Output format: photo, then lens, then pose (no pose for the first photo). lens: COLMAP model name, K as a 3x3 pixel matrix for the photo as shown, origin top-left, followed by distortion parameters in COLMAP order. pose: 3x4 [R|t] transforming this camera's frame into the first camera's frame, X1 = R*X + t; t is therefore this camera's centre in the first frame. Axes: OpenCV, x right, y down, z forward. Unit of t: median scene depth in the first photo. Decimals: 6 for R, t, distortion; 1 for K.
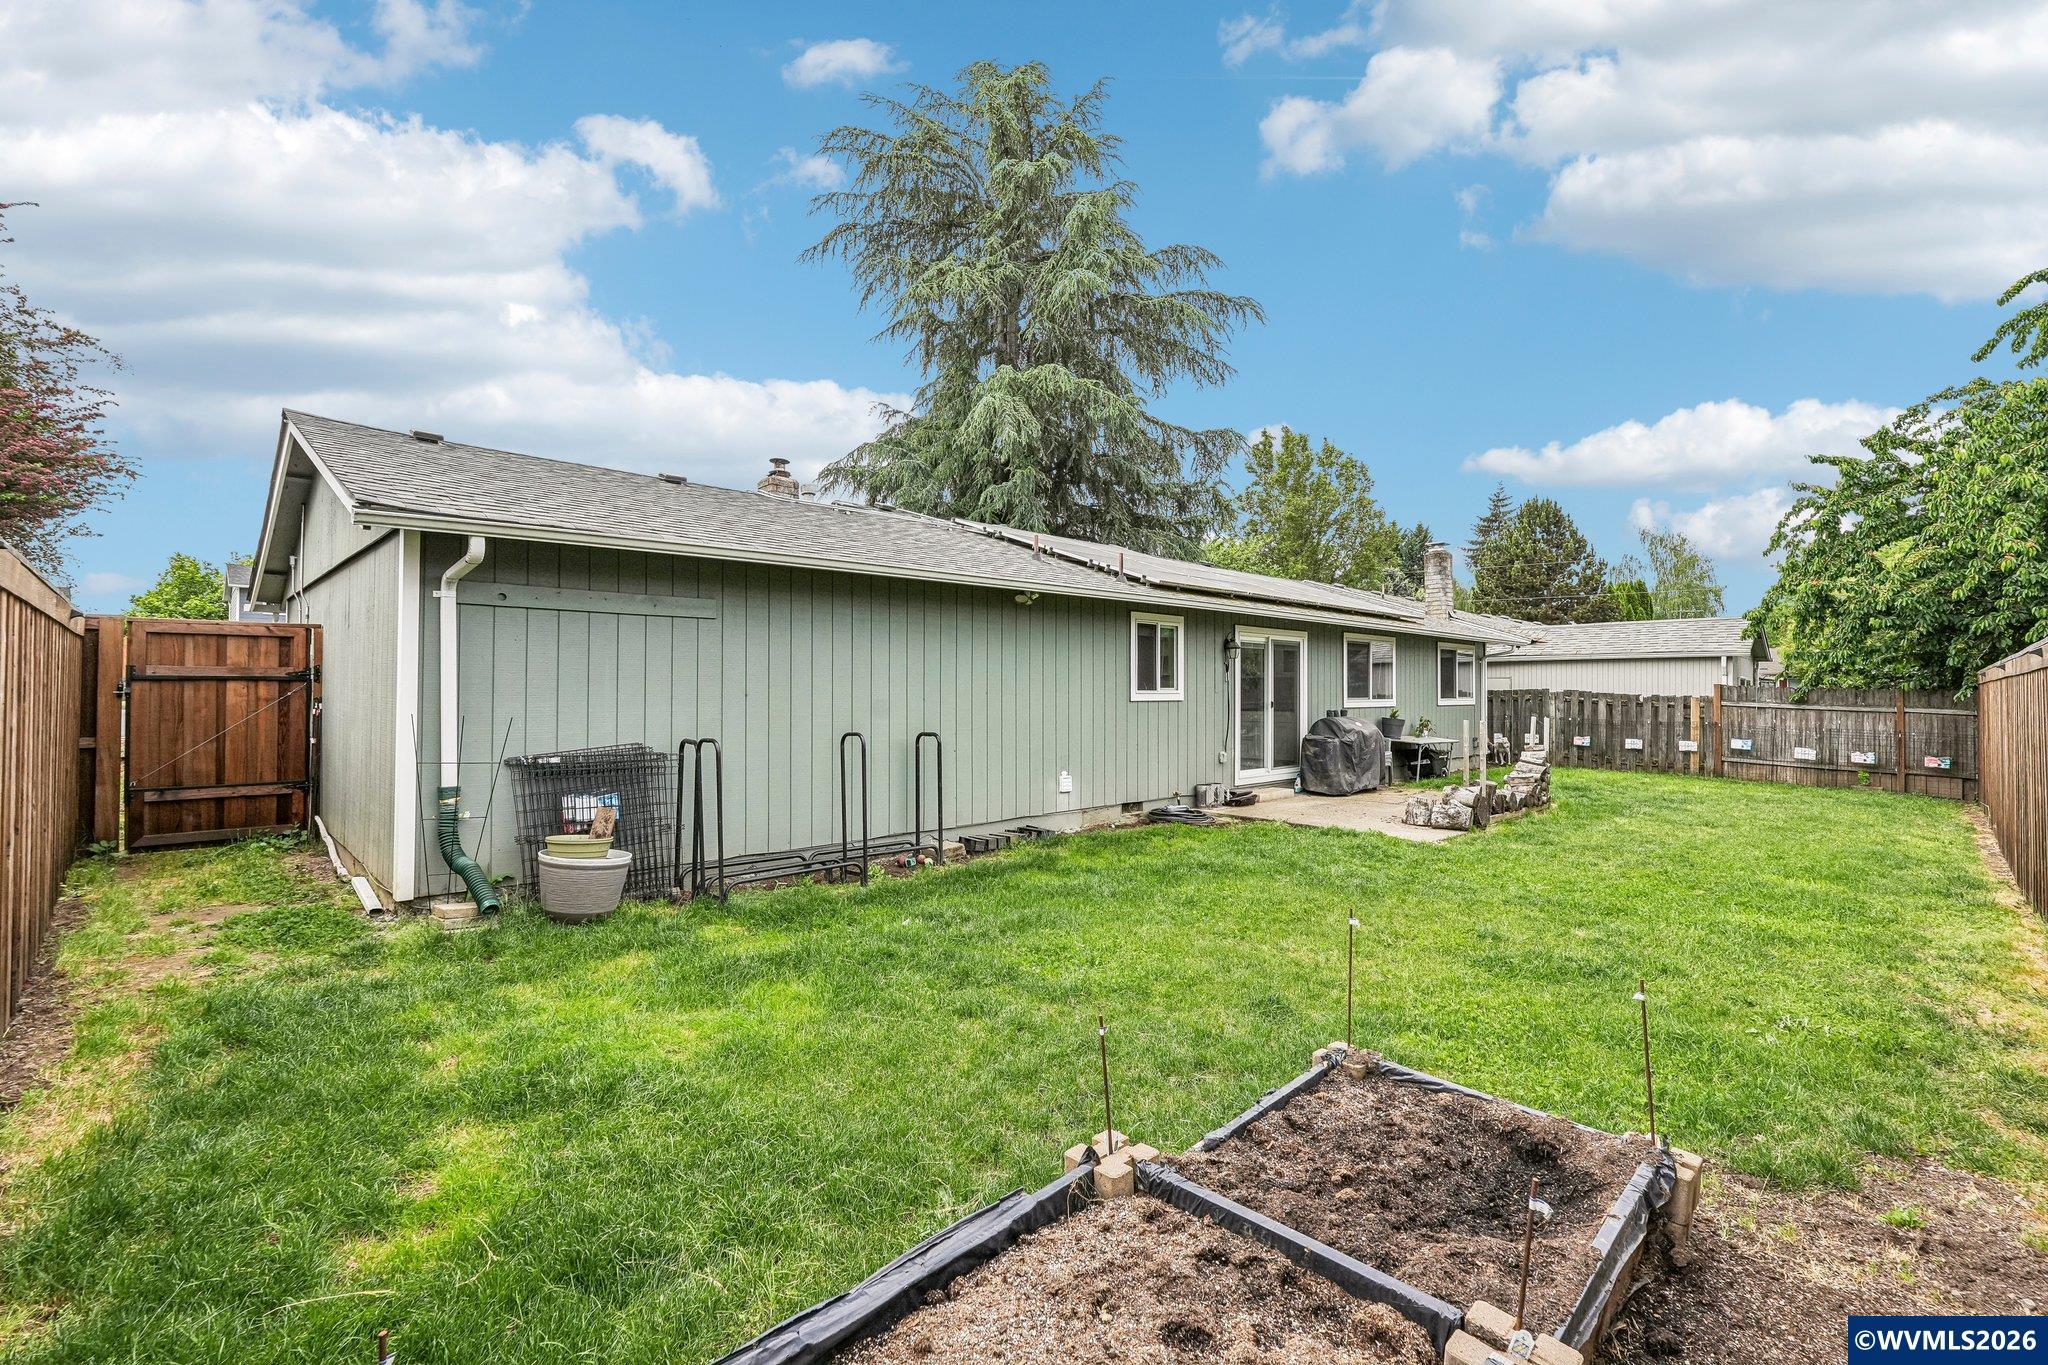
lens RADIAL K [[899.2, 0, 1017.5], [0, 899.2, 679.6], [0, 0, 1]] dist [-0.012031, 0.003792]
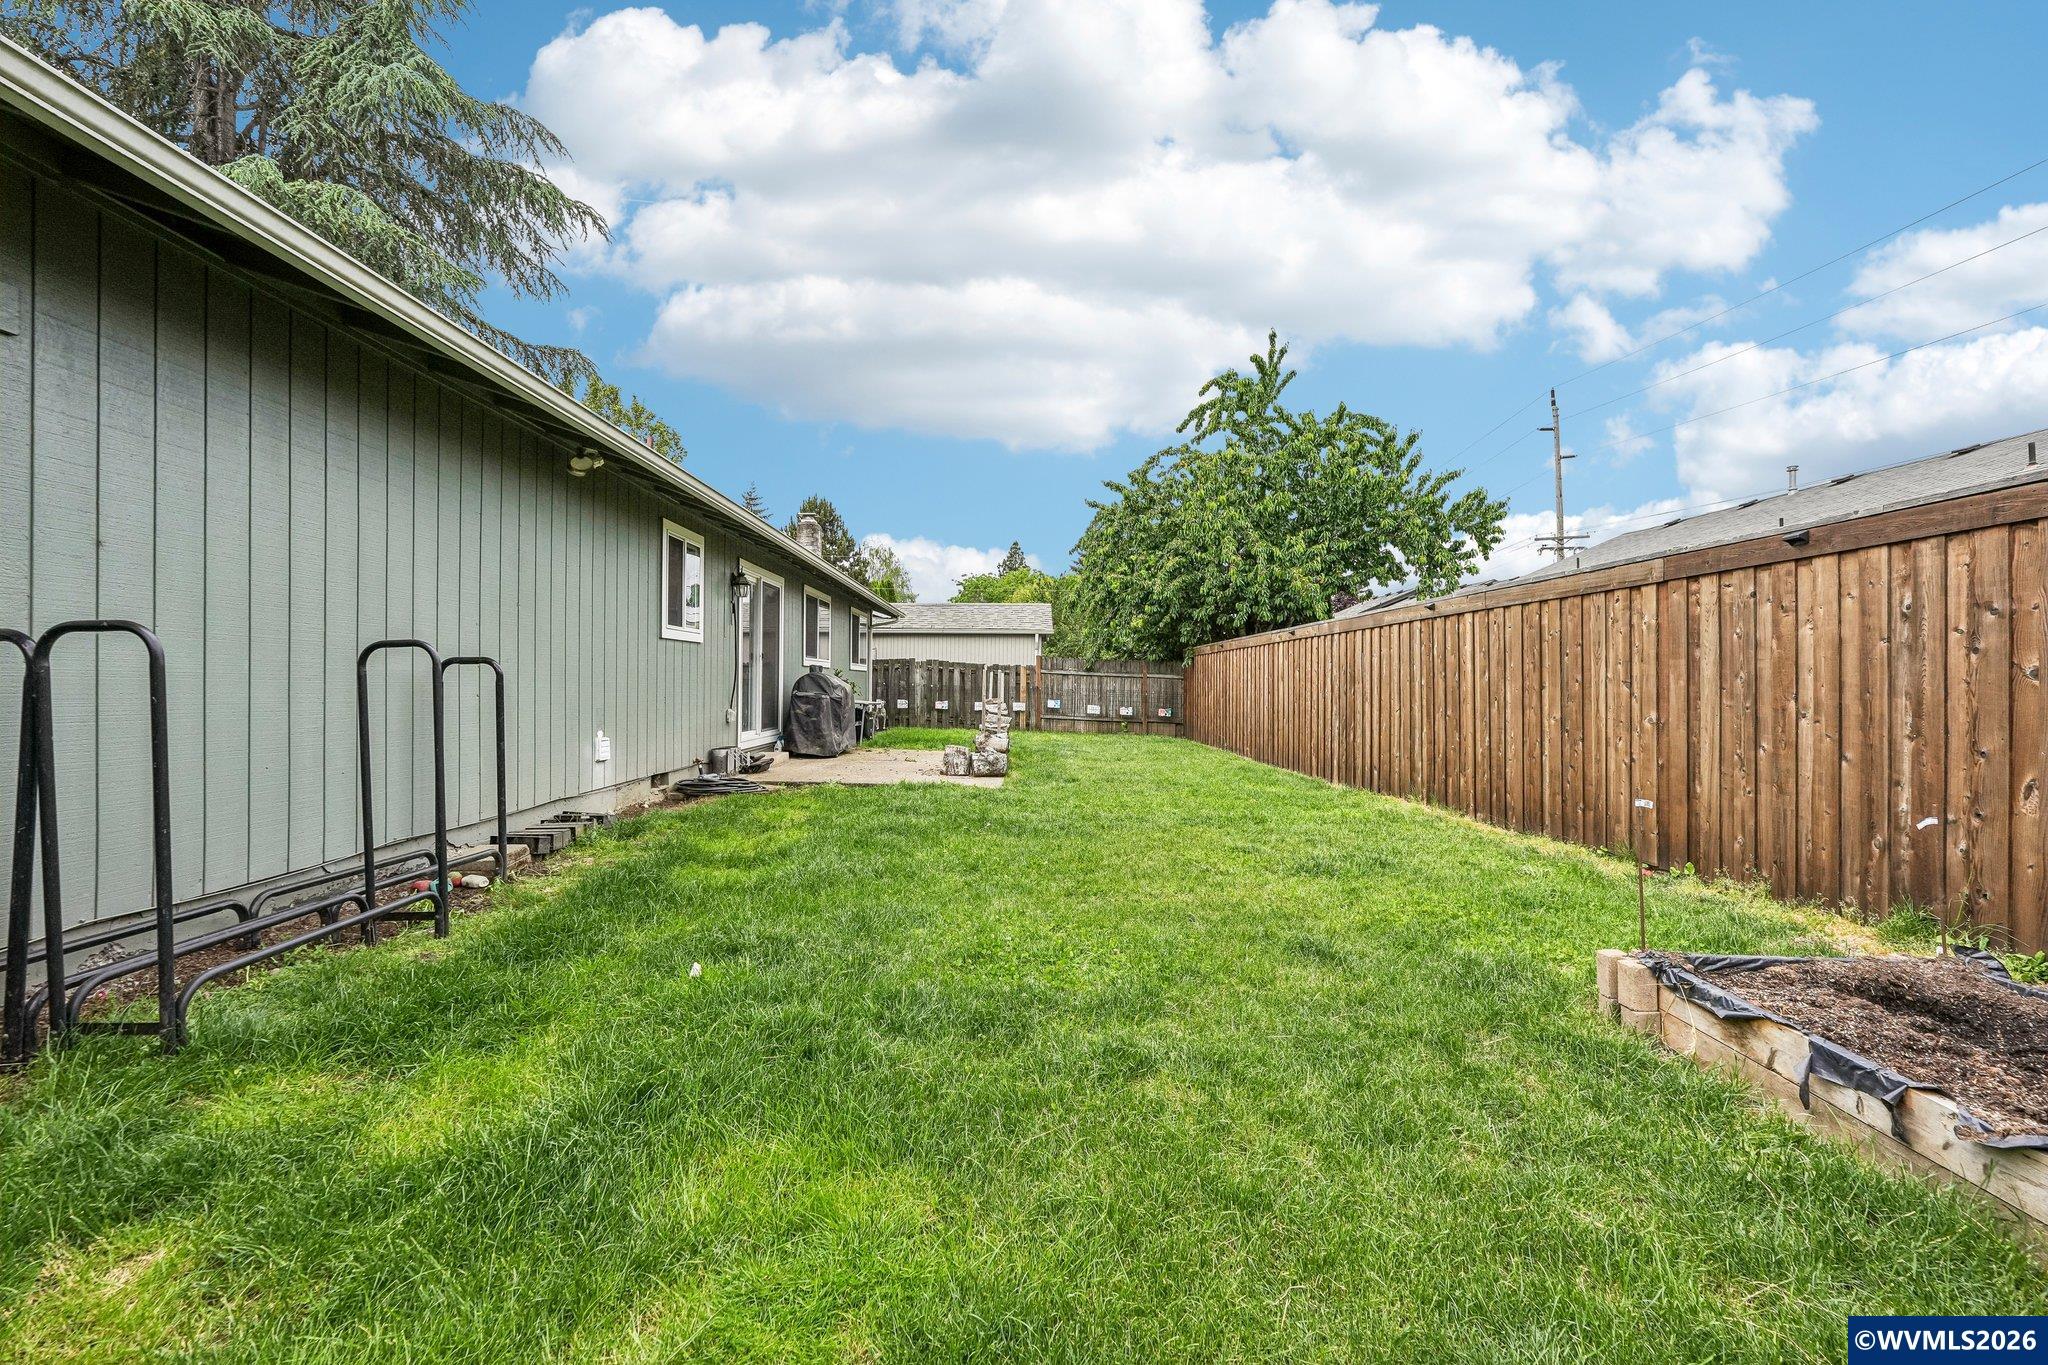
lens RADIAL K [[899.2, 0, 1023.6], [0, 899.2, 678.8], [0, 0, 1]] dist [-0.012031, 0.003792]
pose [[0.687593, 0.005240, 0.726078, -0.134700], [-0.013694, 0.999890, 0.005751, 0.031815], [-0.725968, -0.013897, 0.687589, 0.172968]]
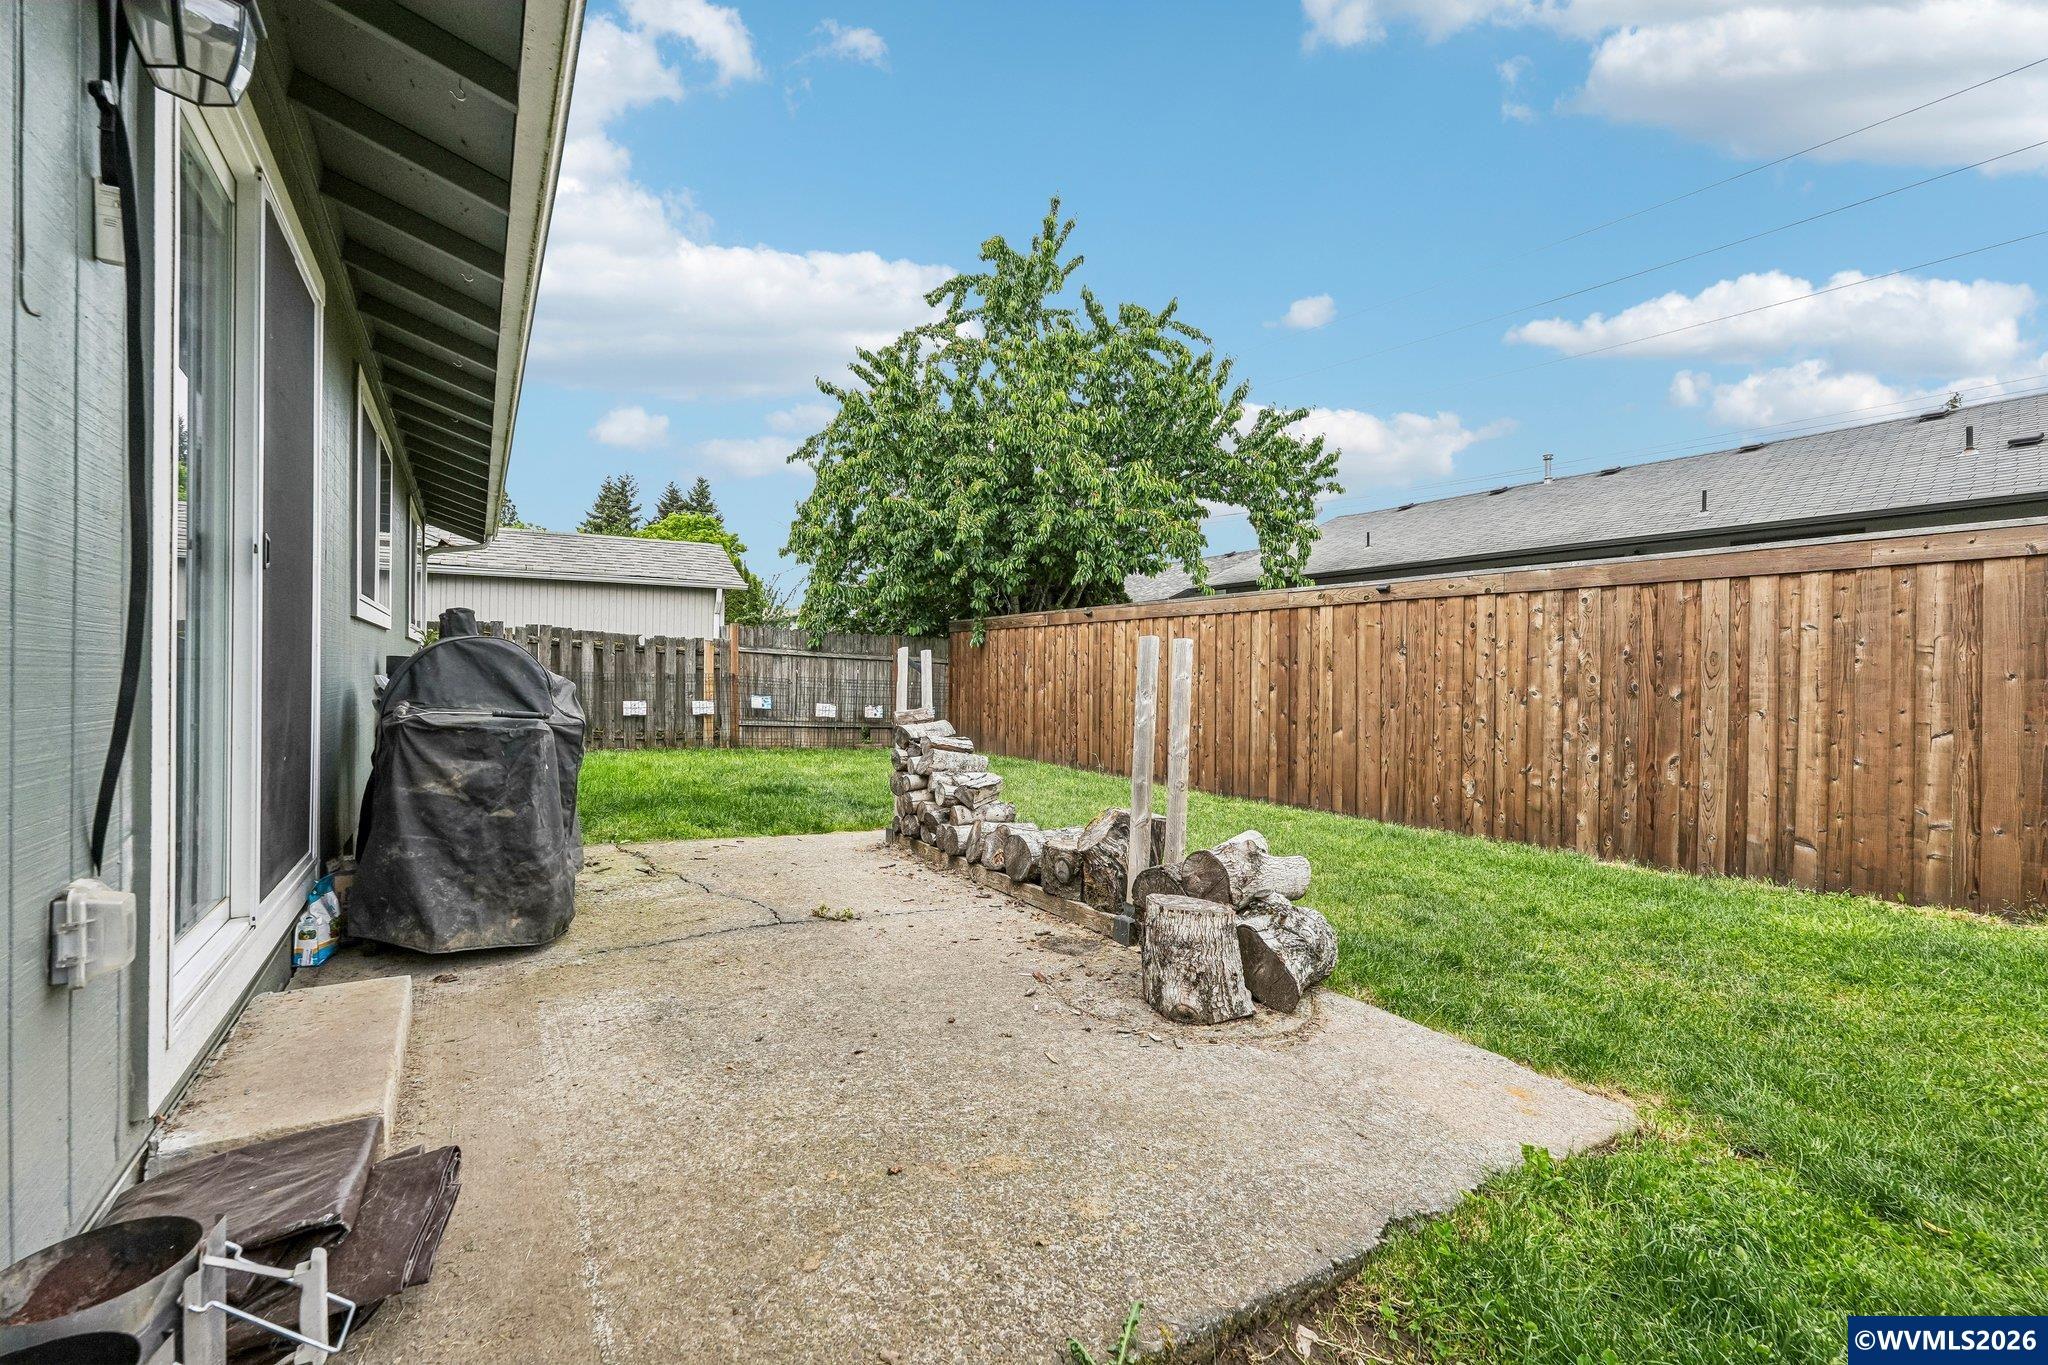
lens RADIAL K [[899.2, 0, 1014.3], [0, 899.2, 676.3], [0, 0, 1]] dist [-0.012031, 0.003792]
pose [[0.226917, -0.004959, 0.973901, 0.109122], [-0.024608, 0.999639, 0.010823, 0.037292], [-0.973603, -0.026422, 0.226713, 0.631593]]
